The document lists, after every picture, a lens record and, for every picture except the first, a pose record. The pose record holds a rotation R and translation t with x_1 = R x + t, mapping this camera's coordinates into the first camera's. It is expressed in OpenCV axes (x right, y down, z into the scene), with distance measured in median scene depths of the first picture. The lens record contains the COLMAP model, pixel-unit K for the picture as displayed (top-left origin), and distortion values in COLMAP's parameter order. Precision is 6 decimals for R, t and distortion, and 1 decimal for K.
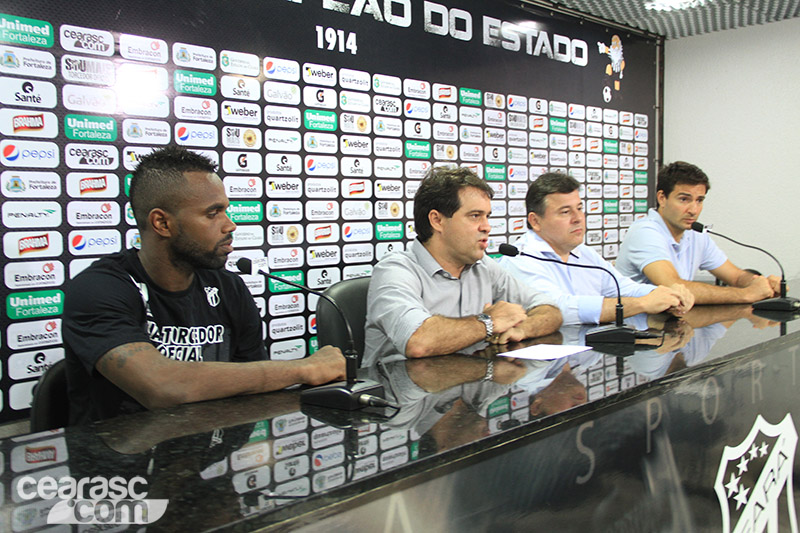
lens RADIAL K [[894.7, 0, 425.9], [0, 894.7, 266.3], [0, 0, 1]] dist [0.045647, 0.000000]
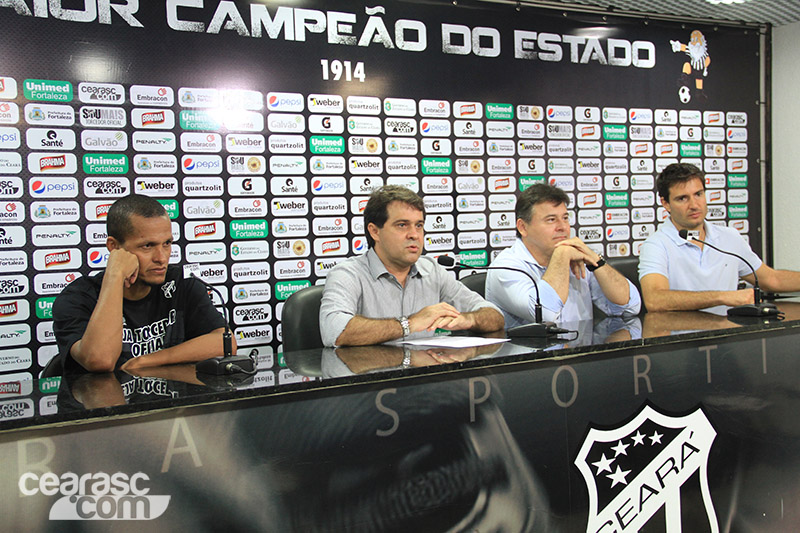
lens RADIAL K [[1077.9, 0, 418.1], [0, 1077.9, 270.4], [0, 0, 1]] dist [0.139569, 0.000000]
pose [[0.971386, -0.009377, -0.237319, 0.311791], [0.005861, 0.999862, -0.015515, 0.013577], [0.237432, 0.013680, 0.971308, -0.270525]]
